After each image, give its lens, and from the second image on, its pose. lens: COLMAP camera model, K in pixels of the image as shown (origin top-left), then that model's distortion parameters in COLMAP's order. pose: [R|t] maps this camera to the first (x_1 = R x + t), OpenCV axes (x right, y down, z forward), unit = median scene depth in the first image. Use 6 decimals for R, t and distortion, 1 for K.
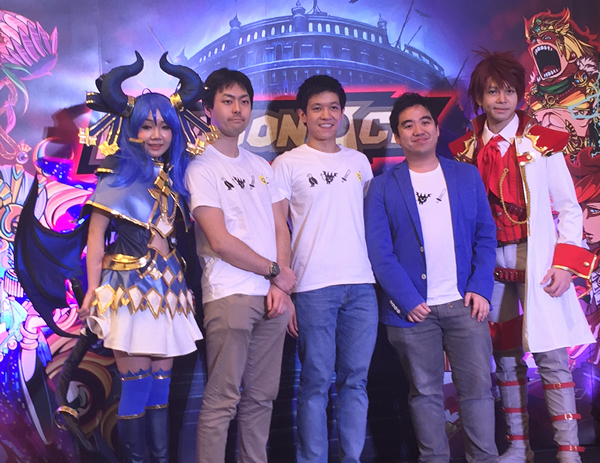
lens RADIAL K [[958.6, 0, 301.6], [0, 958.6, 229.4], [0, 0, 1]] dist [0.032588, 0.000000]
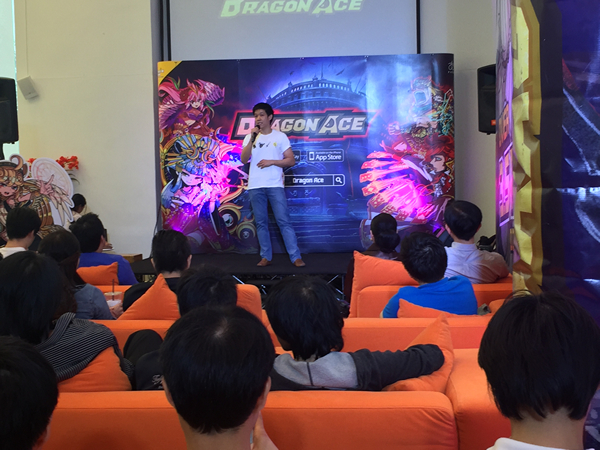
lens RADIAL K [[877.2, 0, 300.1], [0, 877.2, 226.3], [0, 0, 1]] dist [0.059428, 0.000000]
pose [[0.986758, 0.016894, -0.161315, 0.342232], [-0.019384, 0.999716, -0.013874, 0.201645], [0.161035, 0.016817, 0.986805, -1.324867]]
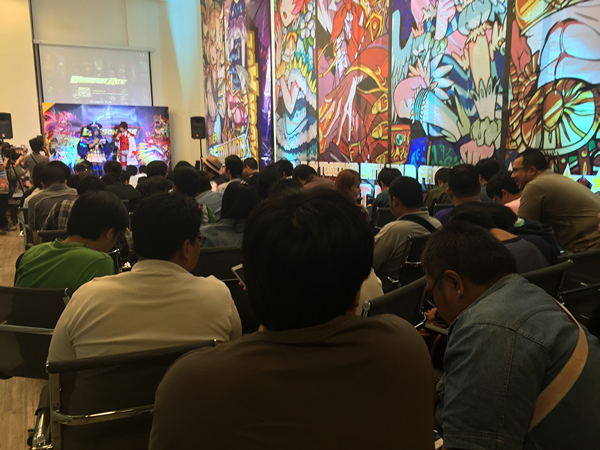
lens RADIAL K [[502.5, 0, 299.8], [0, 502.5, 225.5], [0, 0, 1]] dist [0.002058, 0.000240]
pose [[0.901240, -0.050545, 0.430363, -0.405010], [0.016111, 0.996396, 0.083285, 0.270320], [-0.433021, -0.068126, 0.898805, -2.722885]]
